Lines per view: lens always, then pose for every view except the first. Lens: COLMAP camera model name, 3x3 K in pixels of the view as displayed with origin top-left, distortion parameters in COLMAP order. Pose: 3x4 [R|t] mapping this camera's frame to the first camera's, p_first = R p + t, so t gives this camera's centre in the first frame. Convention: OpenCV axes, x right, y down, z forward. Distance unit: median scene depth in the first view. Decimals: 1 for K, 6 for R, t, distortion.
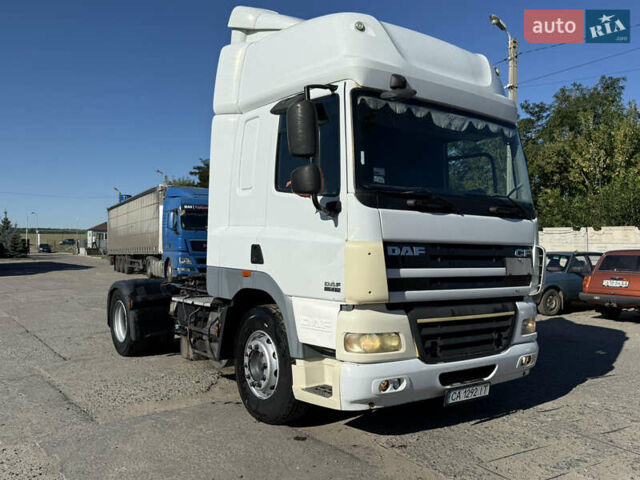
lens RADIAL K [[480.9, 0, 320.0], [0, 480.9, 240.0], [0, 0, 1]] dist [0.033941, -0.002254]
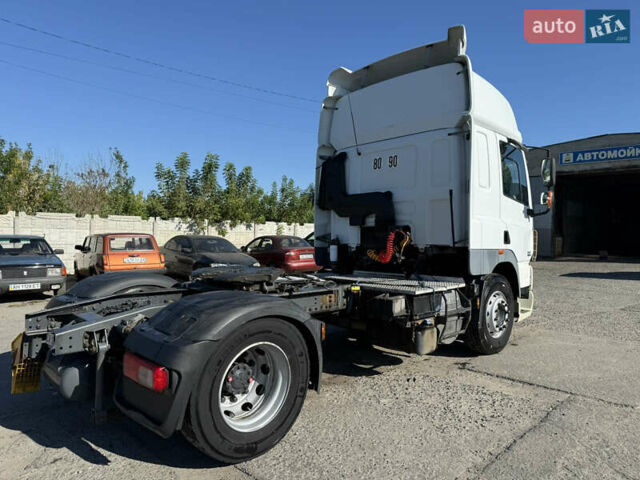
lens RADIAL K [[480.9, 0, 320.0], [0, 480.9, 240.0], [0, 0, 1]] dist [0.033941, -0.002254]
pose [[-0.133078, 0.011270, 0.991042, -1.214626], [-0.032205, 0.999358, -0.015689, 0.063573], [-0.990582, -0.034004, -0.132629, 1.433264]]
